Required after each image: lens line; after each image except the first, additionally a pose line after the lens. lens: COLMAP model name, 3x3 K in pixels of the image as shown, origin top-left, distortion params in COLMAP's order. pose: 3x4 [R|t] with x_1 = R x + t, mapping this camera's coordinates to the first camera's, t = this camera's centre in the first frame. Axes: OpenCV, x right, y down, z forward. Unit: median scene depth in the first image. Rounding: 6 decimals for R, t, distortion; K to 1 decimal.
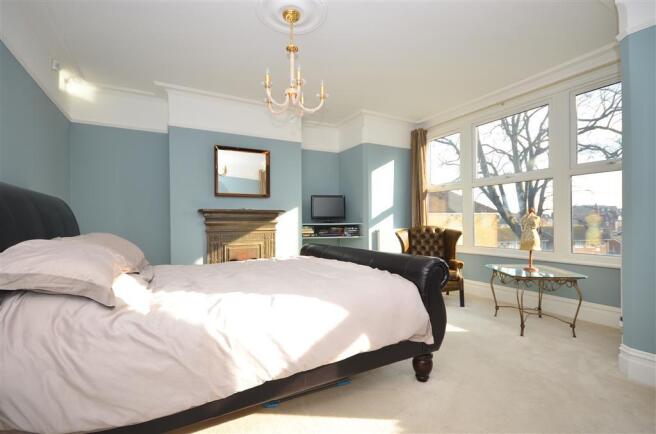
lens RADIAL K [[308.4, 0, 333.6], [0, 308.4, 220.6], [0, 0, 1]] dist [-0.000259, -0.000349]
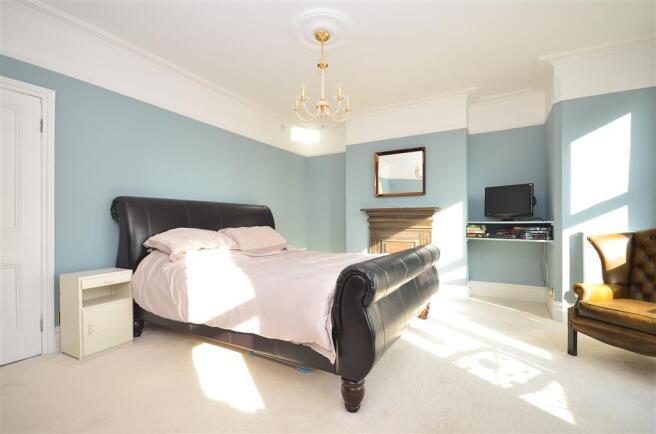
lens RADIAL K [[308.4, 0, 333.8], [0, 308.4, 217.8], [0, 0, 1]] dist [-0.000259, -0.000349]
pose [[0.501438, -0.005398, -0.865177, 0.487002], [0.007469, 0.999970, -0.001910, -0.002152], [0.865161, -0.005504, 0.501463, 0.262772]]
